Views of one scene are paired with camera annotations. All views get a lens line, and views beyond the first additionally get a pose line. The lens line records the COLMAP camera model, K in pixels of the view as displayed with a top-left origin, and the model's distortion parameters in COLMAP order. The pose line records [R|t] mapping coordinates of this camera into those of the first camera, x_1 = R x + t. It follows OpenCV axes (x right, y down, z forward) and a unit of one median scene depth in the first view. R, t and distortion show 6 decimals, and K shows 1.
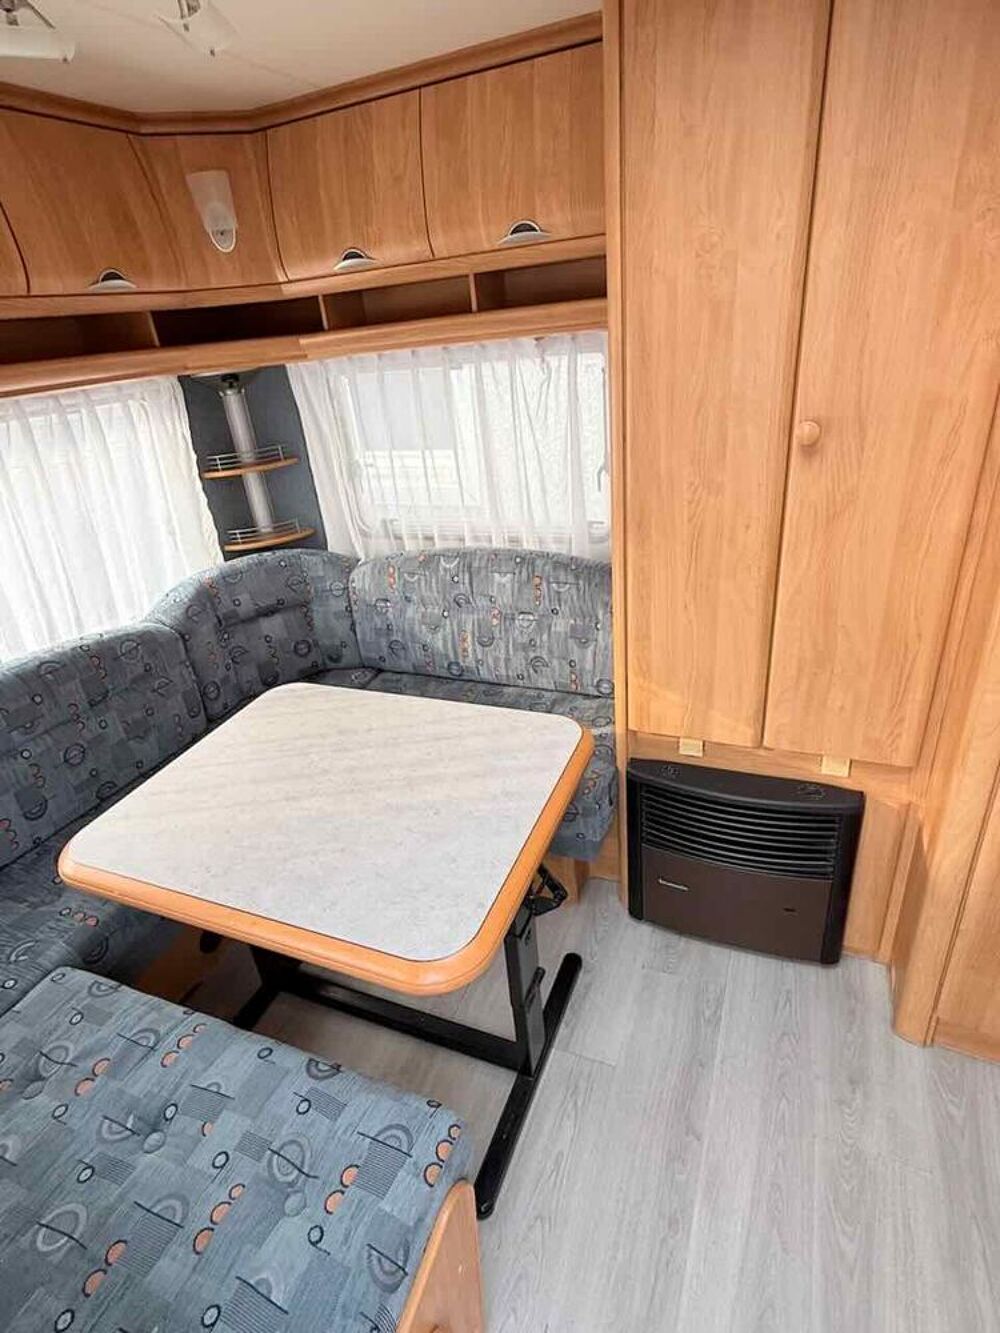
lens RADIAL K [[694.5, 0, 498.4], [0, 694.5, 664.1], [0, 0, 1]] dist [-0.000886, 0.001460]
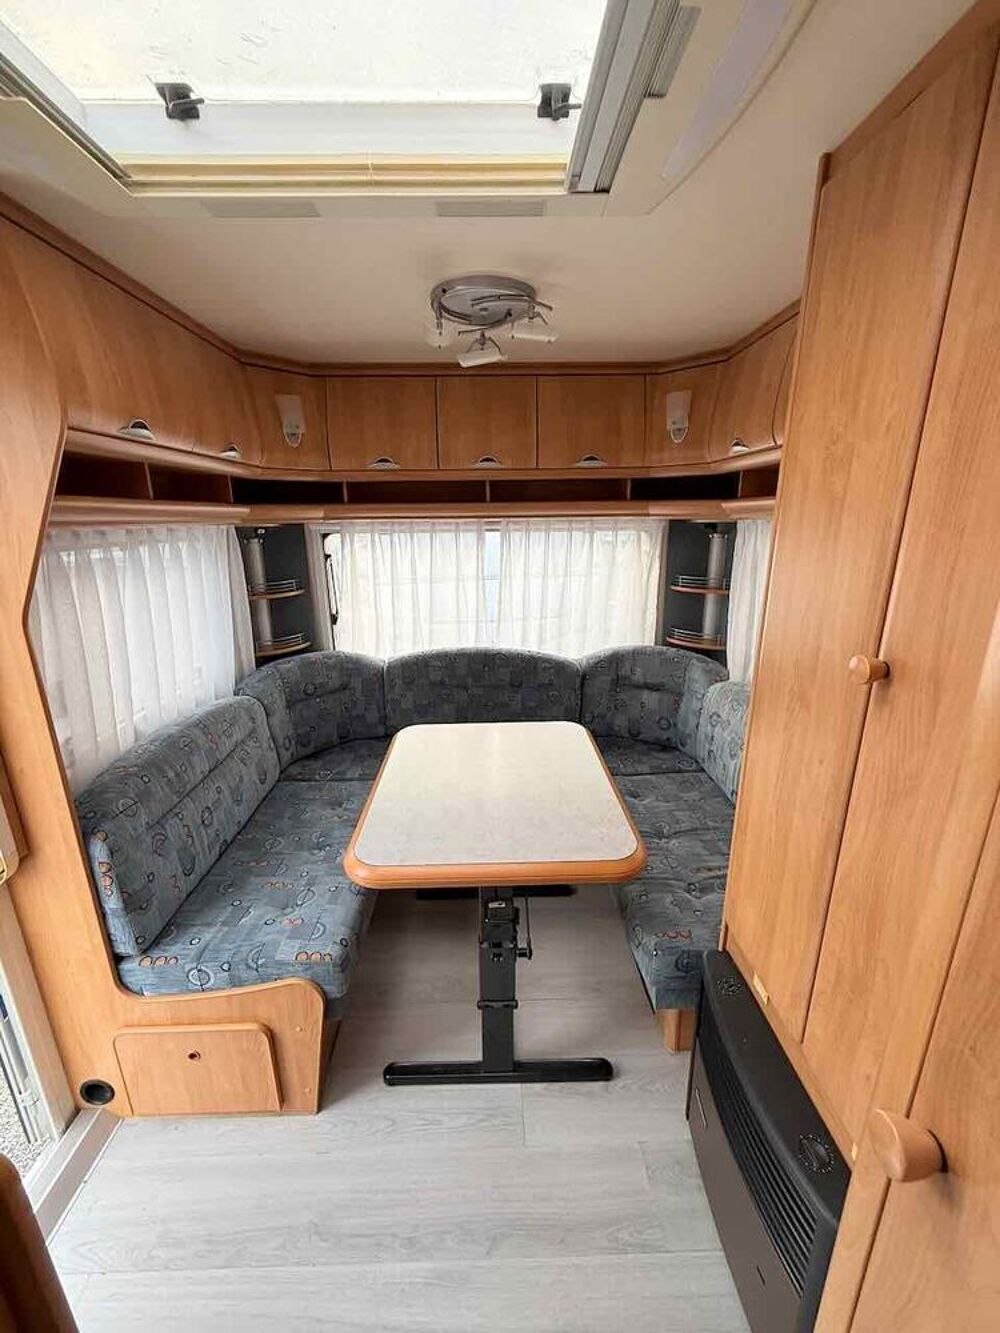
lens RADIAL K [[535.2, 0, 505.2], [0, 535.2, 666.9], [0, 0, 1]] dist [0.002104, -0.001411]
pose [[0.407652, 0.340532, -0.847265, 0.527256], [-0.437967, 0.887087, 0.145814, -0.169658], [0.801252, 0.311632, 0.510765, 0.266189]]
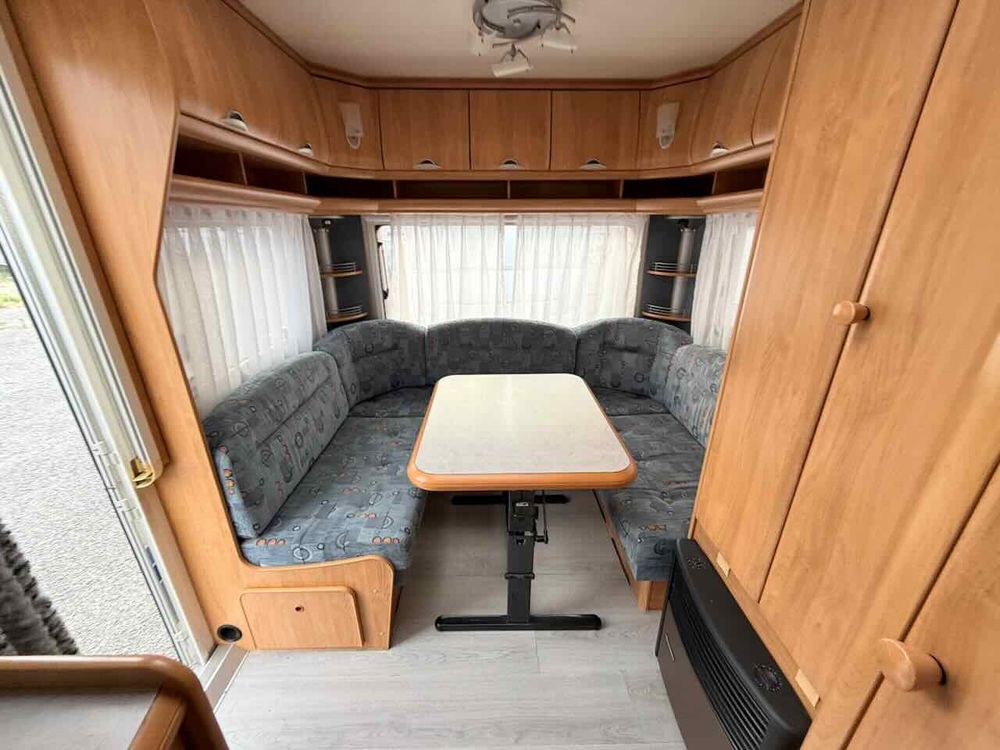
lens RADIAL K [[401.5, 0, 502.3], [0, 401.5, 382.4], [0, 0, 1]] dist [0.002104, -0.001411]
pose [[0.401425, 0.426159, -0.810707, 0.497189], [-0.445975, 0.864081, 0.233389, -0.117685], [0.799978, 0.267867, 0.536920, 0.251459]]
